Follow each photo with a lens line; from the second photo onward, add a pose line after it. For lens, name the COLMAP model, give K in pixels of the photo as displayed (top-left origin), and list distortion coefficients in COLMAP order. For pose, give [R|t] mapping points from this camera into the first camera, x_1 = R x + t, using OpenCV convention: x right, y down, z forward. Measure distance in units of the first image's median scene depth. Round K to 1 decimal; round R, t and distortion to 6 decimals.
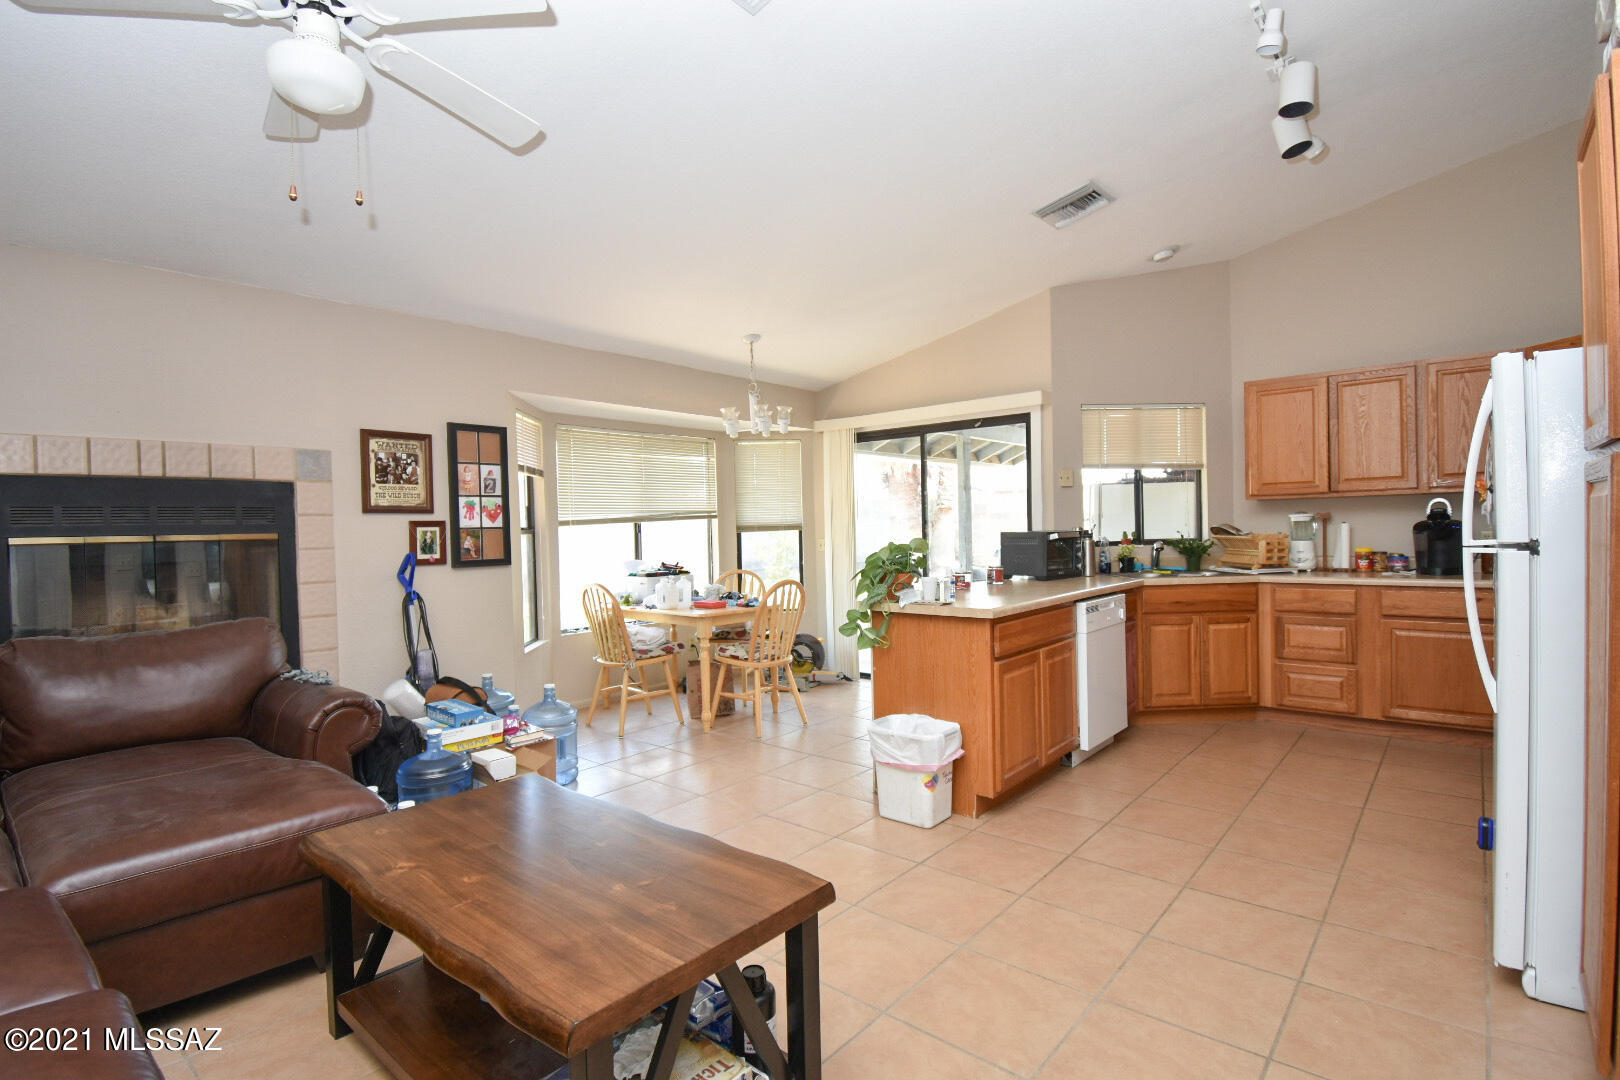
lens RADIAL K [[773.3, 0, 816.2], [0, 773.3, 542.5], [0, 0, 1]] dist [0.020367, -0.028113]
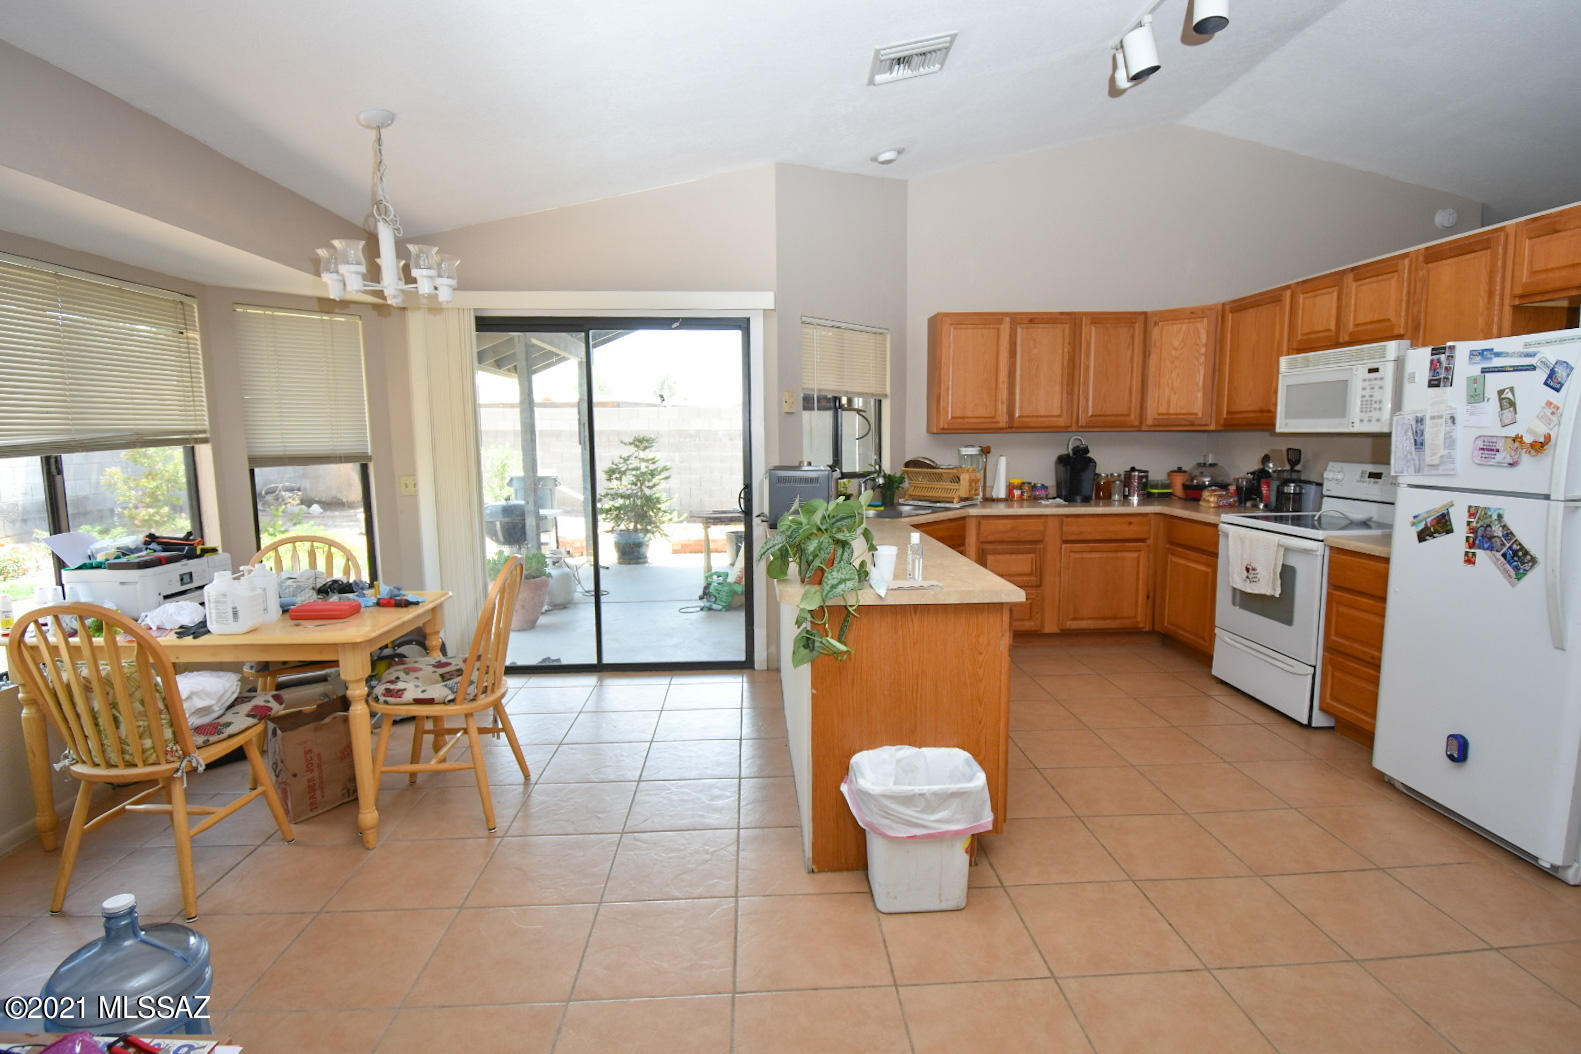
lens RADIAL K [[774.5, 0, 797.4], [0, 774.5, 529.2], [0, 0, 1]] dist [0.023021, -0.030681]
pose [[0.724069, -0.068159, 0.686352, -0.298929], [0.005413, 0.995636, 0.093162, -0.027961], [-0.689706, -0.063740, 0.721278, 0.433171]]
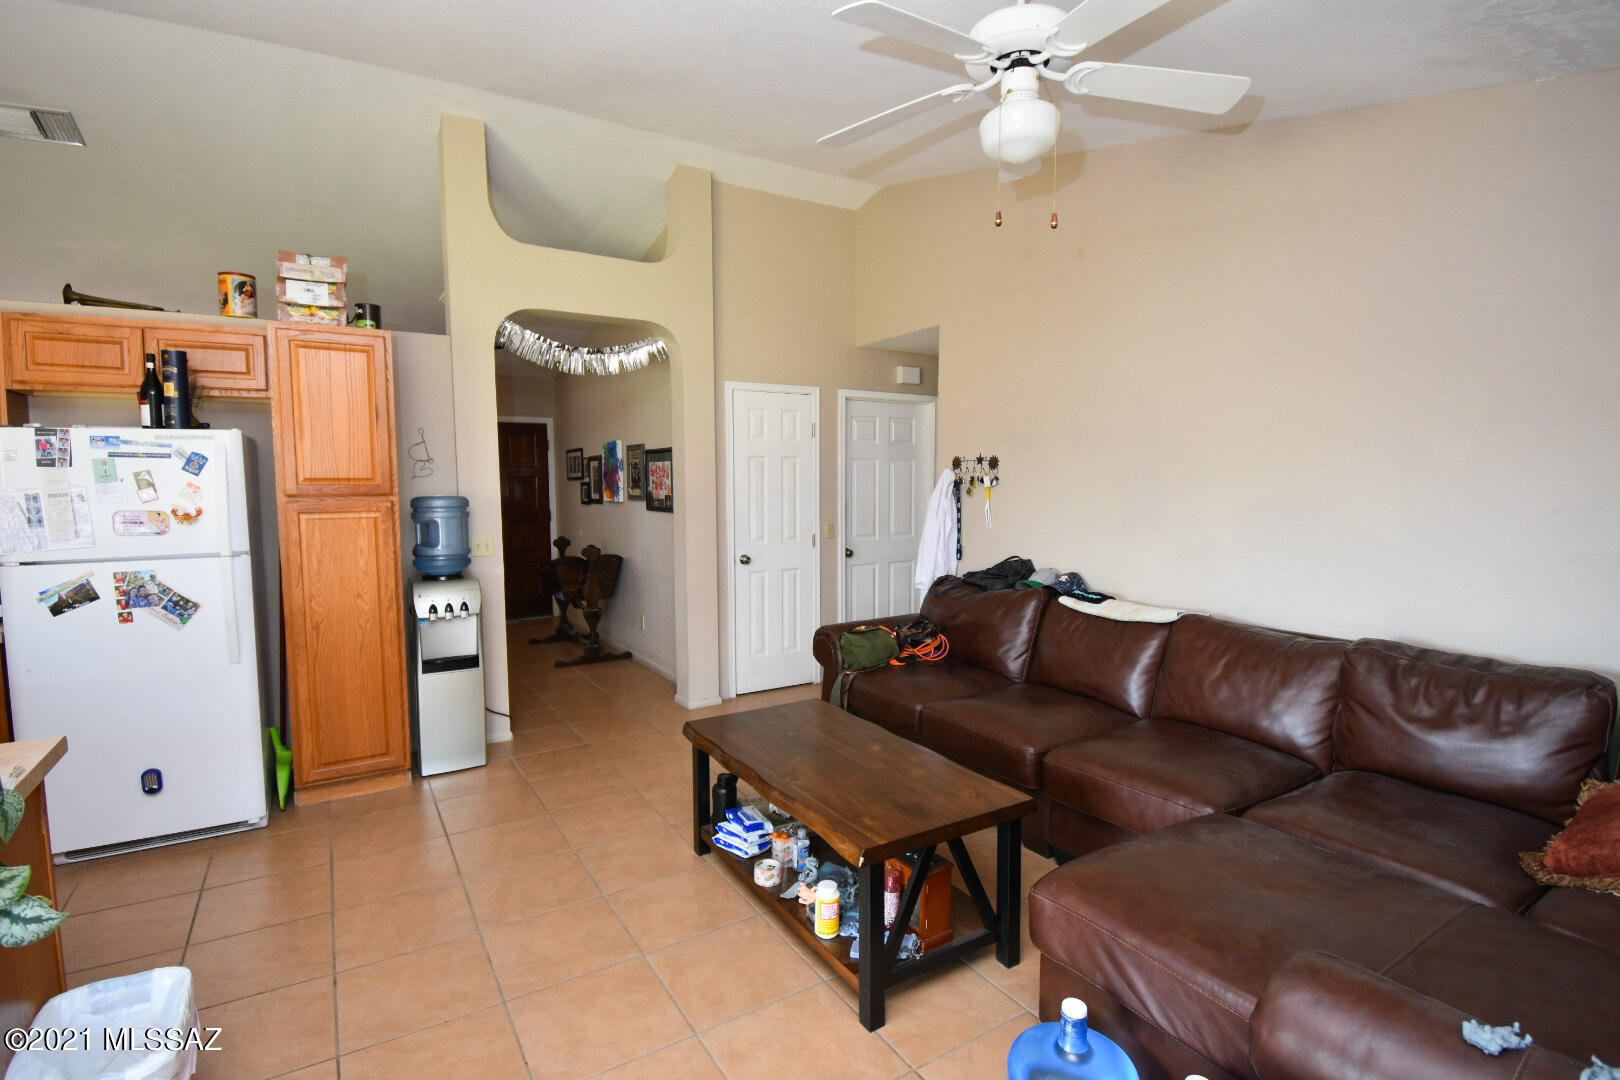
lens RADIAL K [[773.3, 0, 816.2], [0, 773.3, 542.5], [0, 0, 1]] dist [0.020367, -0.028113]
pose [[-0.953486, -0.000154, 0.301439, -0.299490], [0.029305, 0.995216, 0.093204, -0.056808], [-0.300011, 0.097703, -0.948919, 0.930102]]
